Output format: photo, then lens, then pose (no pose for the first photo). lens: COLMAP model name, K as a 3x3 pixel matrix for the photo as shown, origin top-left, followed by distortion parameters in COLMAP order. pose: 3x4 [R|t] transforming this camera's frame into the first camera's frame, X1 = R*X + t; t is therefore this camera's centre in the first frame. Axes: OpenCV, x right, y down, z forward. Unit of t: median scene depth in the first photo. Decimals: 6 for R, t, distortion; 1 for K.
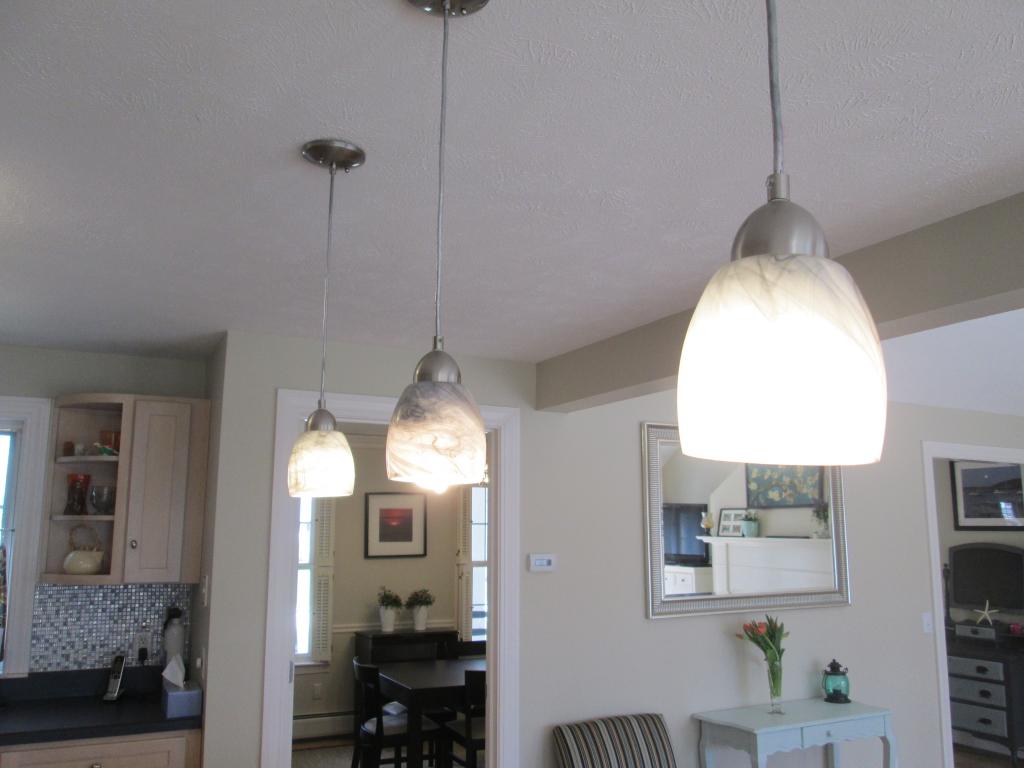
lens RADIAL K [[861.3, 0, 503.1], [0, 861.3, 380.9], [0, 0, 1]] dist [-0.048207, 0.007957]
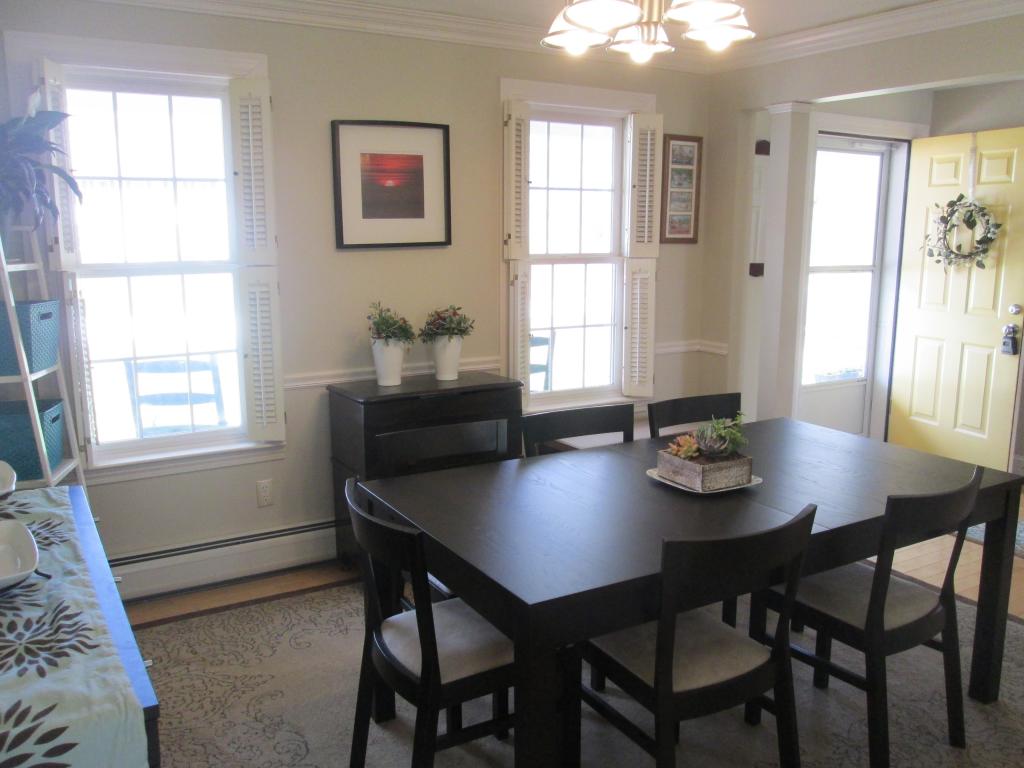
lens RADIAL K [[861.3, 0, 516.6], [0, 861.3, 376.8], [0, 0, 1]] dist [-0.048207, 0.007957]
pose [[0.997206, -0.015844, 0.073001, -0.088585], [-0.009304, 0.943293, 0.331831, 0.101752], [-0.074119, -0.331583, 0.940510, 0.458627]]
